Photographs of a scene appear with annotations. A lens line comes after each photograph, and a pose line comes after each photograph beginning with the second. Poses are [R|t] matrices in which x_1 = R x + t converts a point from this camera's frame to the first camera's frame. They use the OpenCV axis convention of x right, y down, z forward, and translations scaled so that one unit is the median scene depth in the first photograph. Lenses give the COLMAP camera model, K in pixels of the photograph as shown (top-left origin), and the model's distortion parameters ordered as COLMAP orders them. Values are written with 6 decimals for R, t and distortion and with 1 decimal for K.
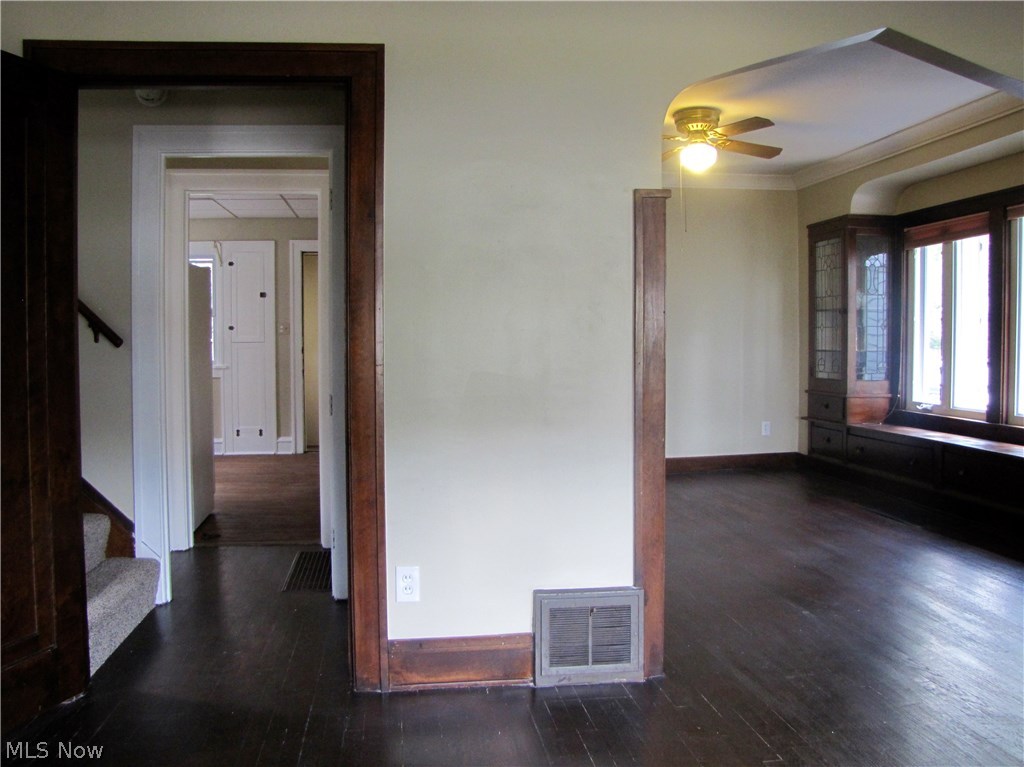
lens RADIAL K [[859.1, 0, 509.4], [0, 859.1, 359.9], [0, 0, 1]] dist [-0.169791, 0.139122]
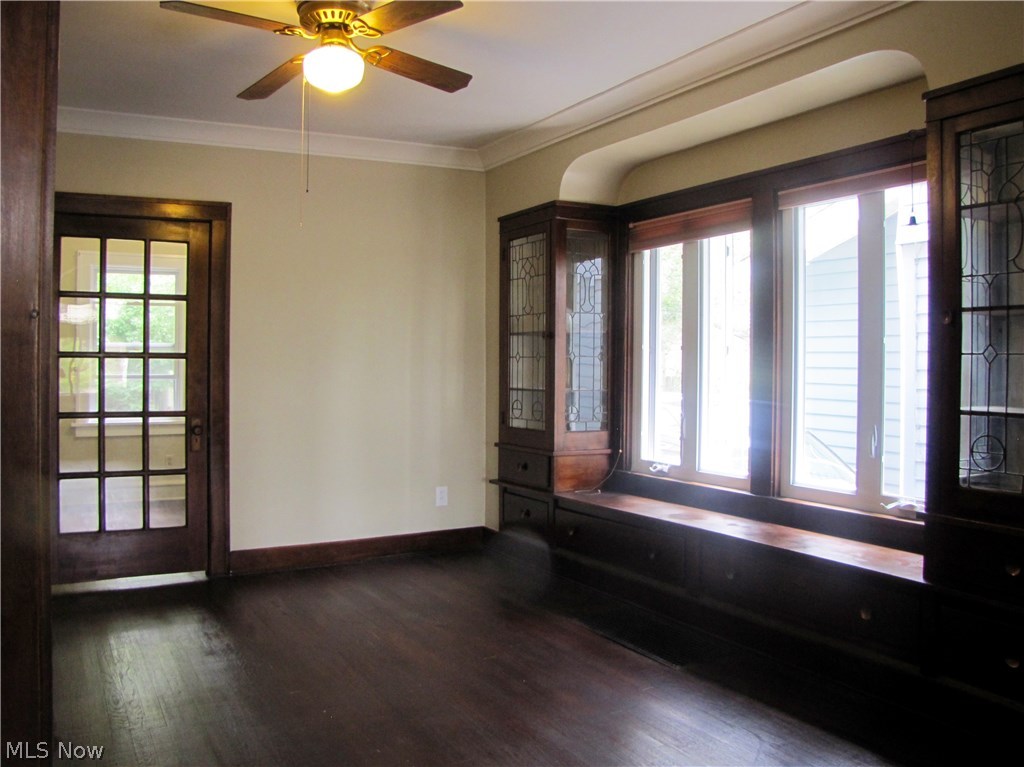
lens RADIAL K [[859.1, 0, 509.4], [0, 859.1, 359.9], [0, 0, 1]] dist [-0.169791, 0.139122]
pose [[0.931124, 0.009332, 0.364583, 0.101152], [0.001761, 0.999546, -0.030082, -0.014948], [-0.364698, 0.028652, 0.930685, 0.333203]]
